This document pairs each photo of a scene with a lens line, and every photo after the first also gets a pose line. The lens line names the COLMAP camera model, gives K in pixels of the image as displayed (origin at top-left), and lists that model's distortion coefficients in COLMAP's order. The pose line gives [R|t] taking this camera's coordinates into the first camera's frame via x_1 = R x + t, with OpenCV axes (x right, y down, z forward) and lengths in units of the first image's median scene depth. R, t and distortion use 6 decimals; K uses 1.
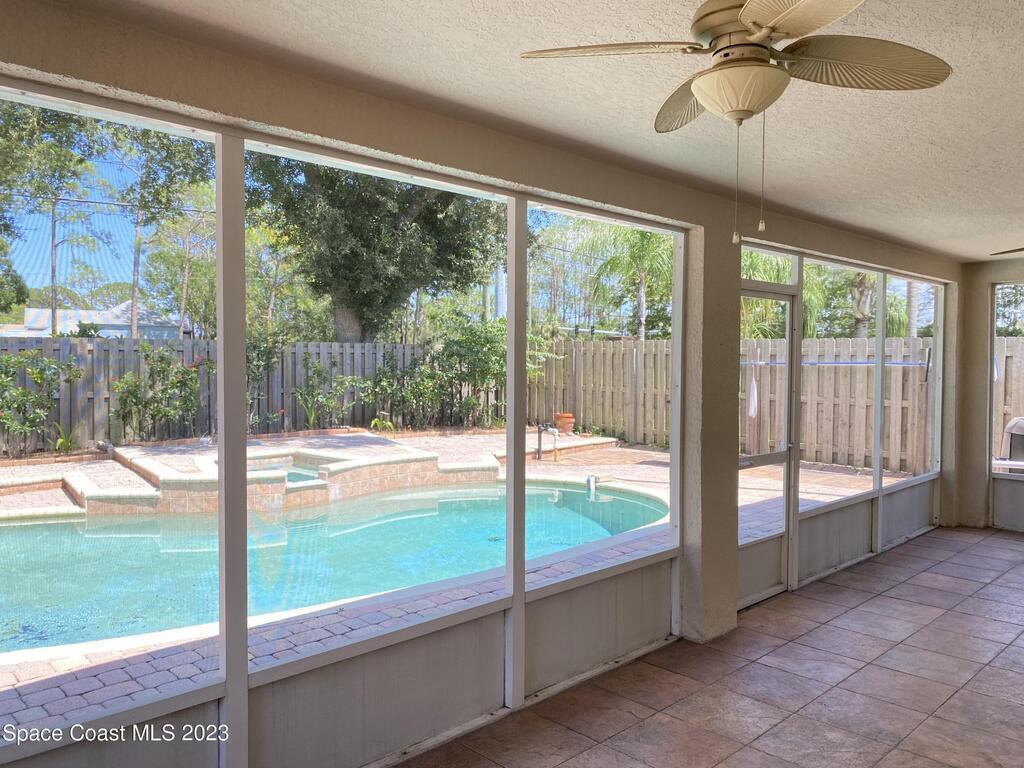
lens RADIAL K [[776.6, 0, 509.5], [0, 776.6, 384.8], [0, 0, 1]] dist [0.011090, -0.015307]
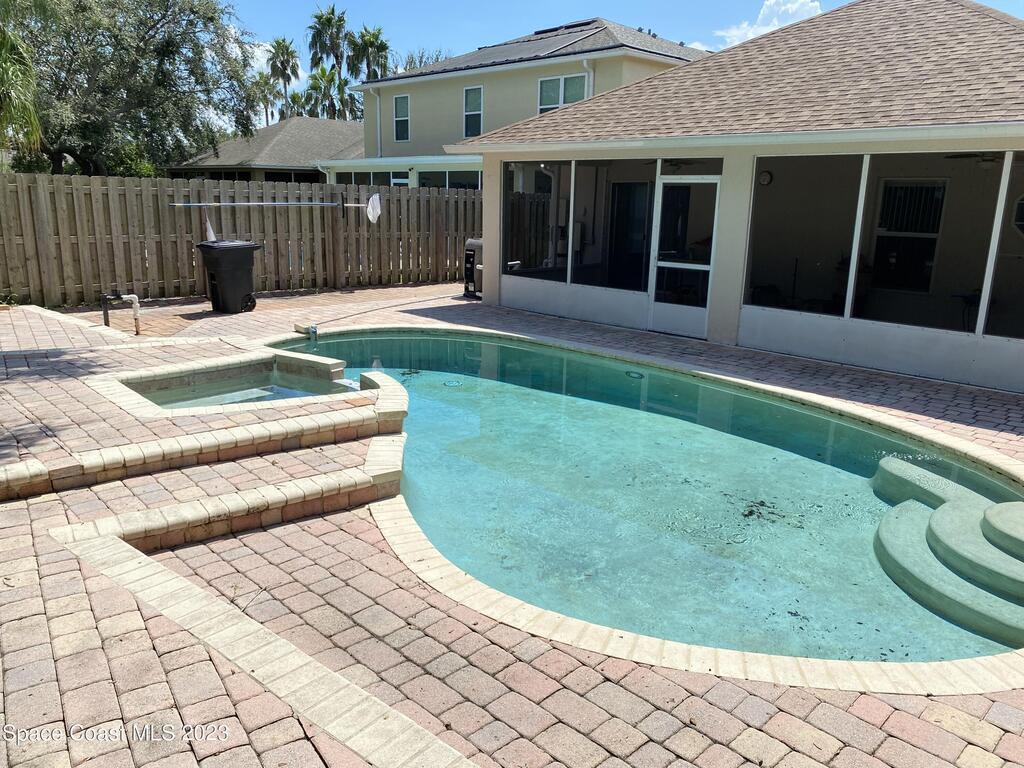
lens RADIAL K [[776.6, 0, 509.1], [0, 776.6, 381.7], [0, 0, 1]] dist [0.011090, -0.015307]
pose [[-0.010749, -0.245255, 0.969399, -0.823111], [0.011527, 0.969360, 0.245373, -0.053444], [-0.999876, 0.013812, -0.007593, 0.700394]]
